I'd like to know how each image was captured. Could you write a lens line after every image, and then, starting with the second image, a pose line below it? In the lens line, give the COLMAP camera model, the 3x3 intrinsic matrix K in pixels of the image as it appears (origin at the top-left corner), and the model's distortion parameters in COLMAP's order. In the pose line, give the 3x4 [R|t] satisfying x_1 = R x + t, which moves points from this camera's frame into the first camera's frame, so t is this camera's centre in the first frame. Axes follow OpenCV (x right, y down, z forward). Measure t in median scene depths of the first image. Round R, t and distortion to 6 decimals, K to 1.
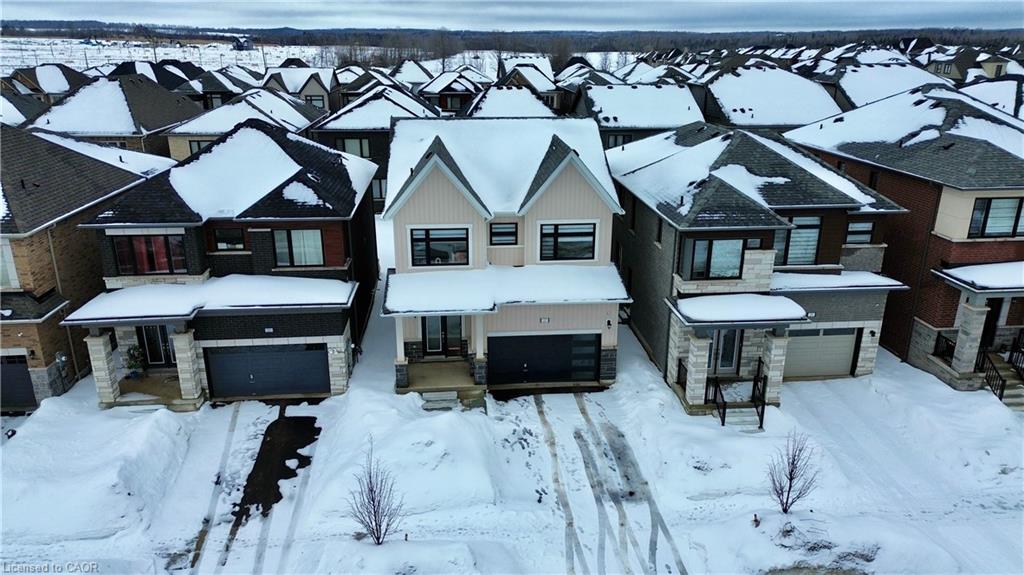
lens RADIAL K [[717.2, 0, 512.7], [0, 717.2, 281.3], [0, 0, 1]] dist [0.052736, -0.033252]
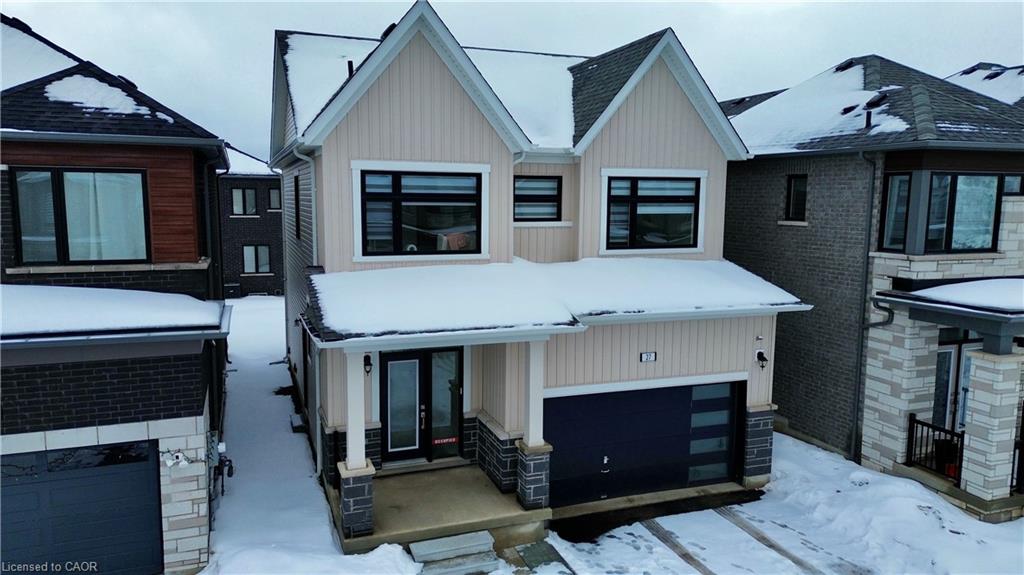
lens RADIAL K [[717.2, 0, 506.6], [0, 717.2, 283.7], [0, 0, 1]] dist [0.052736, -0.033252]
pose [[0.965829, -0.027646, 0.257703, -0.170671], [0.078612, 0.978704, -0.189629, 0.090309], [-0.246973, 0.203407, 0.947433, 0.551205]]
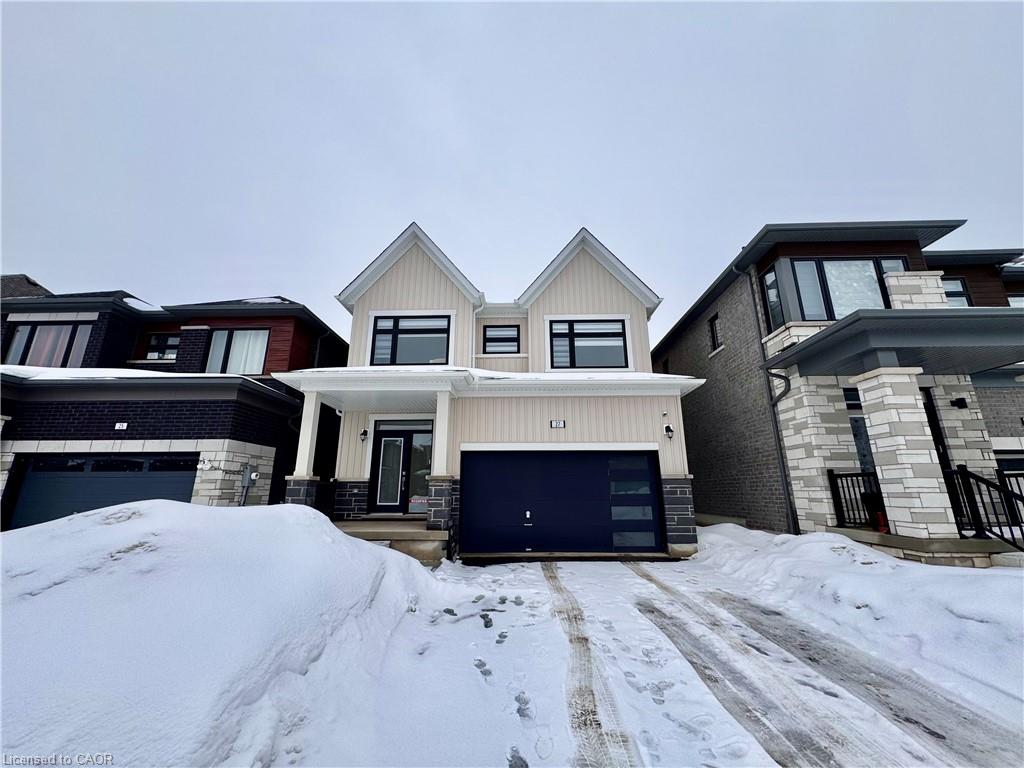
lens RADIAL K [[406.9, 0, 511.6], [0, 406.9, 380.4], [0, 0, 1]] dist [-0.001334, 0.000053]
pose [[0.993196, -0.035436, -0.110932, 0.045391], [-0.032994, 0.827918, -0.559878, 0.215234], [0.111682, 0.559728, 0.821116, 0.692843]]
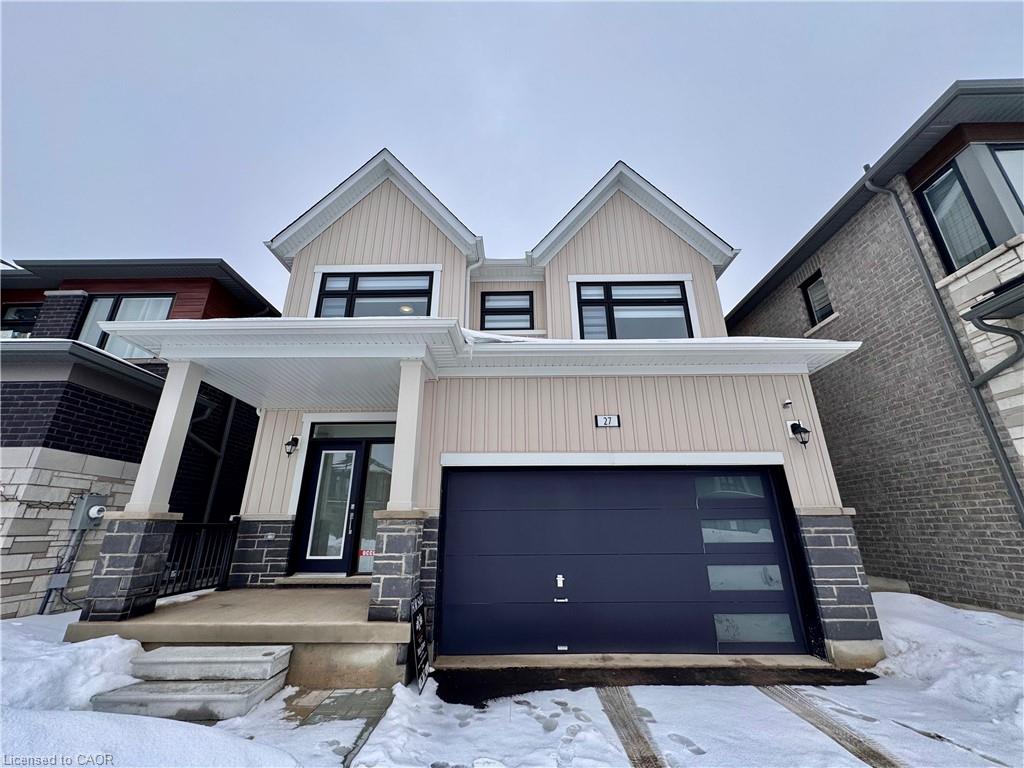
lens RADIAL K [[406.9, 0, 512.1], [0, 406.9, 381.1], [0, 0, 1]] dist [-0.001334, 0.000053]
pose [[0.994508, -0.041883, -0.095920, 0.018119], [-0.026983, 0.782868, -0.621602, 0.164630], [0.101127, 0.620776, 0.777438, 0.823369]]
